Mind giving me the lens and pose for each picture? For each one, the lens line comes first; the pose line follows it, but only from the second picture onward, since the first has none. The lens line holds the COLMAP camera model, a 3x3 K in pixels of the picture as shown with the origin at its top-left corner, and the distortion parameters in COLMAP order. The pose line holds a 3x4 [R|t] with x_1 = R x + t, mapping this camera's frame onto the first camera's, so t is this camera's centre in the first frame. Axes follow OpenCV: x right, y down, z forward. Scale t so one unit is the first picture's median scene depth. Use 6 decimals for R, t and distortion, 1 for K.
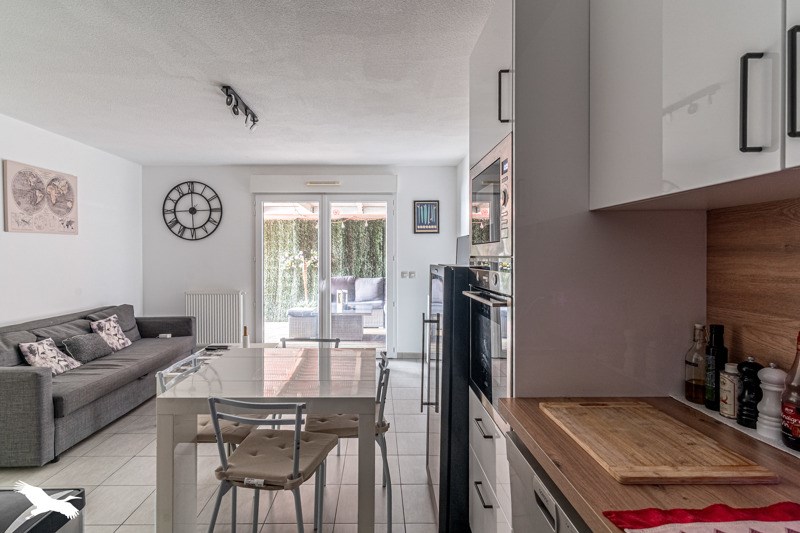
lens RADIAL K [[391.1, 0, 394.3], [0, 391.1, 262.3], [0, 0, 1]] dist [-0.000404, 0.000003]
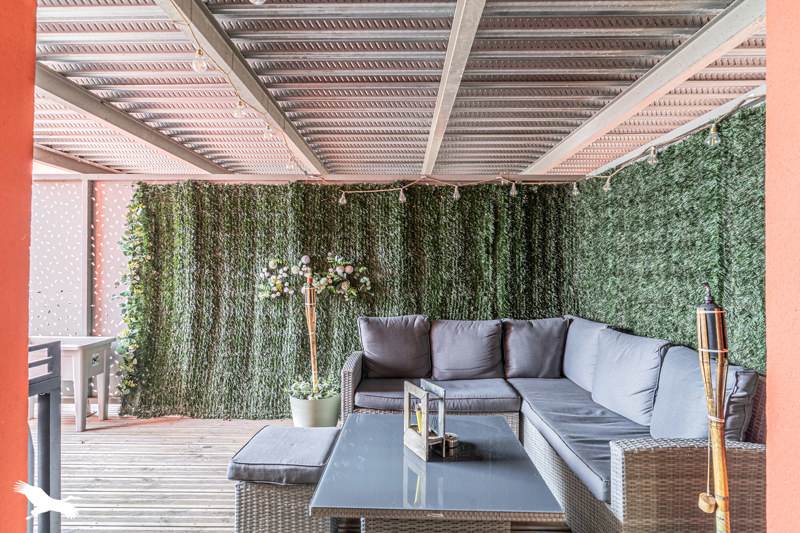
lens RADIAL K [[391.1, 0, 401.8], [0, 391.1, 268.2], [0, 0, 1]] dist [-0.000404, 0.000003]
pose [[0.998957, 0.005351, -0.045349, -0.111532], [-0.006260, 0.999782, -0.019910, -0.007216], [0.045233, 0.020173, 0.998773, 0.570692]]
